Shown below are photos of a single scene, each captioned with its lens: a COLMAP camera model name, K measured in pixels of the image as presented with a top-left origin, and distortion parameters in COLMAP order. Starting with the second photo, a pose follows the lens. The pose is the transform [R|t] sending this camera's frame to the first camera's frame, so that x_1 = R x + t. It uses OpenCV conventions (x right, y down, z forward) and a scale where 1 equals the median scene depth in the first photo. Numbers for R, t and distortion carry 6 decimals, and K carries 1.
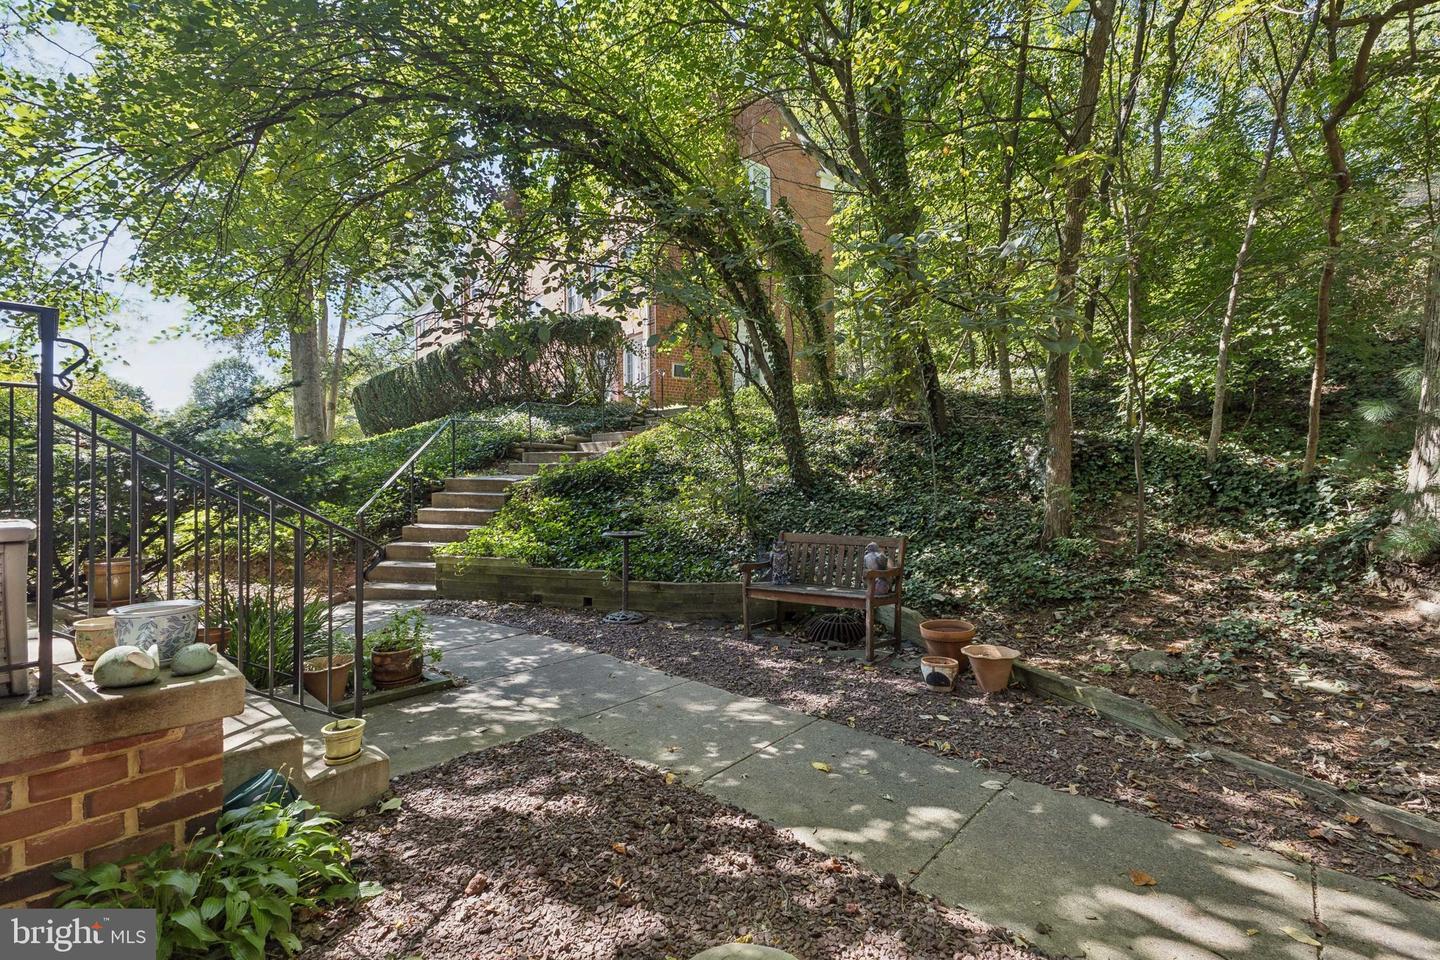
lens RADIAL K [[624.6, 0, 721.3], [0, 624.6, 475.7], [0, 0, 1]] dist [0.008903, -0.000867]
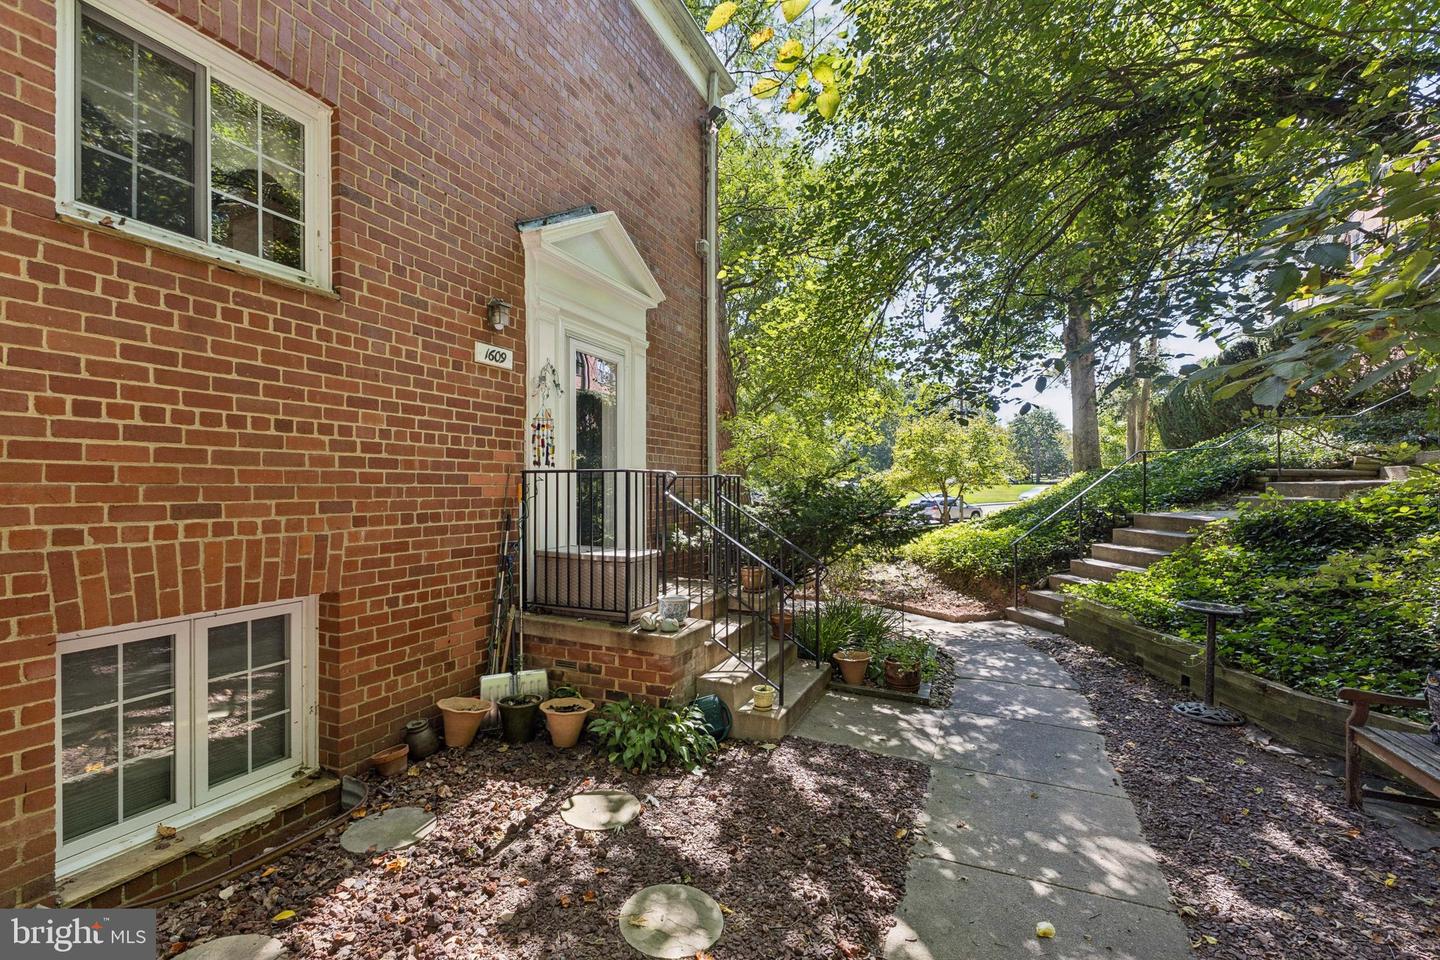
lens RADIAL K [[624.6, 0, 730.8], [0, 624.6, 486.3], [0, 0, 1]] dist [0.008903, -0.000867]
pose [[0.331351, 0.008219, -0.943472, 0.932558], [-0.005332, 0.999962, 0.006838, -0.147644], [0.943492, 0.002765, 0.331383, 0.374920]]
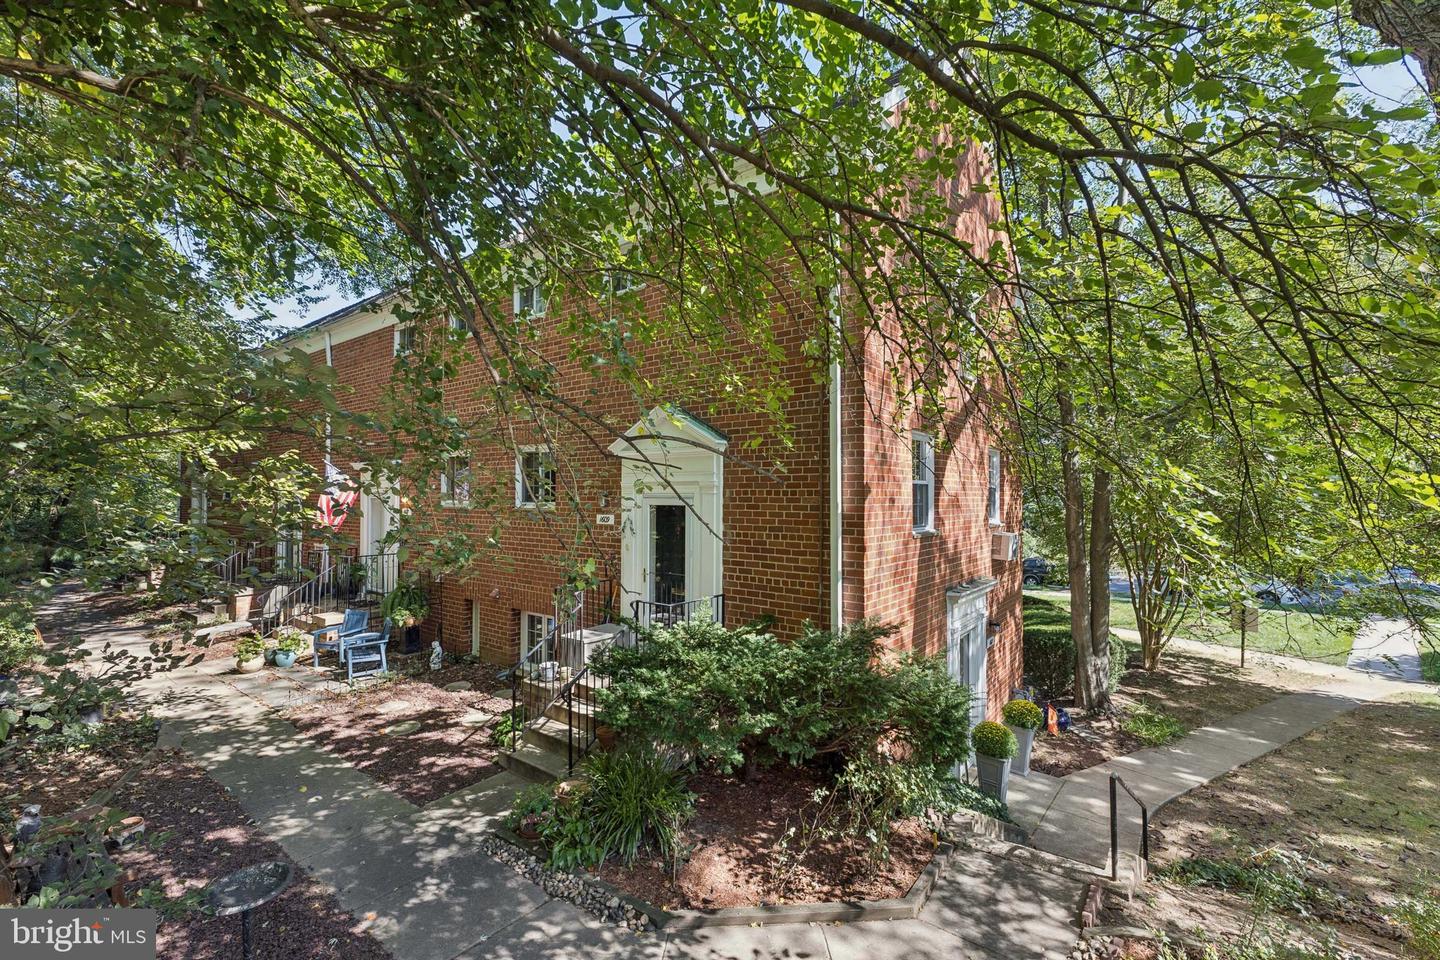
lens RADIAL K [[624.6, 0, 724.3], [0, 624.6, 480.4], [0, 0, 1]] dist [0.008903, -0.000867]
pose [[-0.995101, 0.005892, -0.098689, -1.278005], [0.006398, 0.999968, -0.004807, -0.695502], [0.098658, -0.005415, -0.995107, 3.865671]]
